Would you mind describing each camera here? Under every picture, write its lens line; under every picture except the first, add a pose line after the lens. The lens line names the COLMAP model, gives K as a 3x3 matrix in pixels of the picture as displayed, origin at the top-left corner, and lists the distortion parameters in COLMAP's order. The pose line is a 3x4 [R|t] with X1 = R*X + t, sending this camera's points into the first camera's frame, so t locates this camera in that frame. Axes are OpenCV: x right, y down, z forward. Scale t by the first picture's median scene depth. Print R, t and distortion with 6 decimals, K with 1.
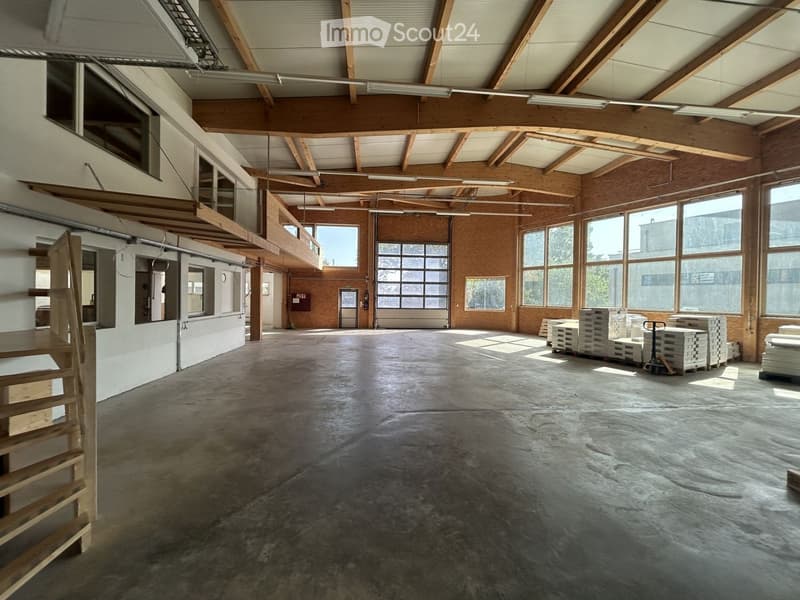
lens RADIAL K [[320.0, 0, 399.5], [0, 320.0, 299.0], [0, 0, 1]] dist [-0.001128, -0.000461]
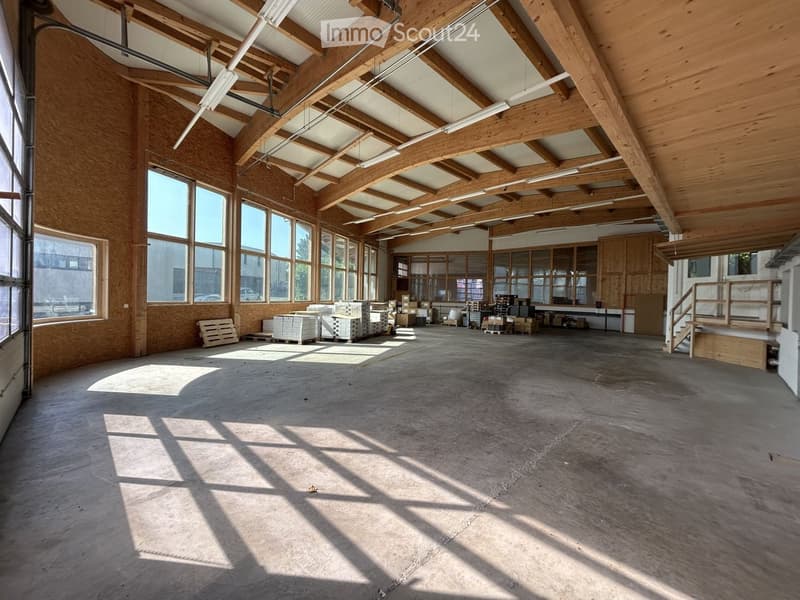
lens RADIAL K [[320.0, 0, 398.2], [0, 320.0, 300.1], [0, 0, 1]] dist [-0.001128, -0.000461]
pose [[-0.639717, -0.021323, 0.768314, -0.507187], [-0.006454, 0.999729, 0.022372, -0.002445], [-0.768583, 0.009354, -0.639681, 1.874495]]
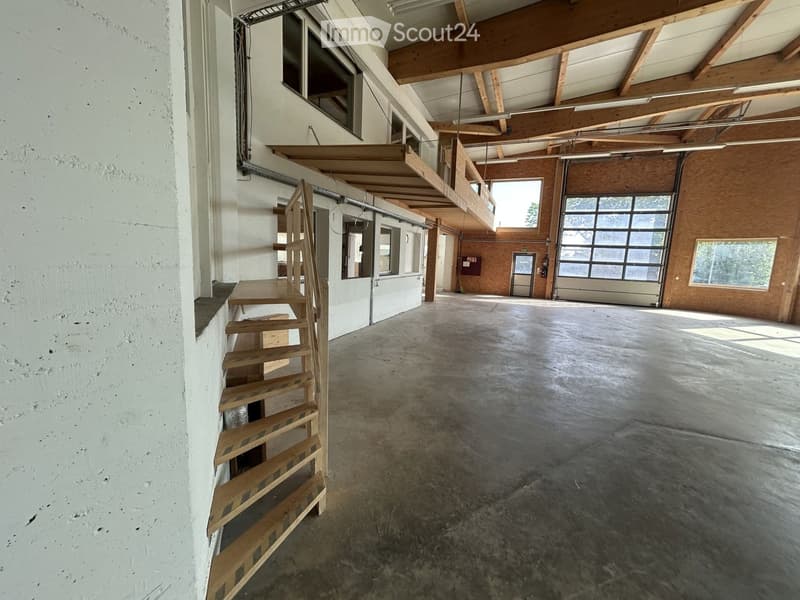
lens RADIAL K [[320.0, 0, 400.0], [0, 320.0, 299.2], [0, 0, 1]] dist [-0.001128, -0.000461]
pose [[0.886967, 0.083421, -0.454236, -0.089137], [-0.033370, 0.992556, 0.117125, 0.006775], [0.460626, -0.088728, 0.883149, 0.072086]]
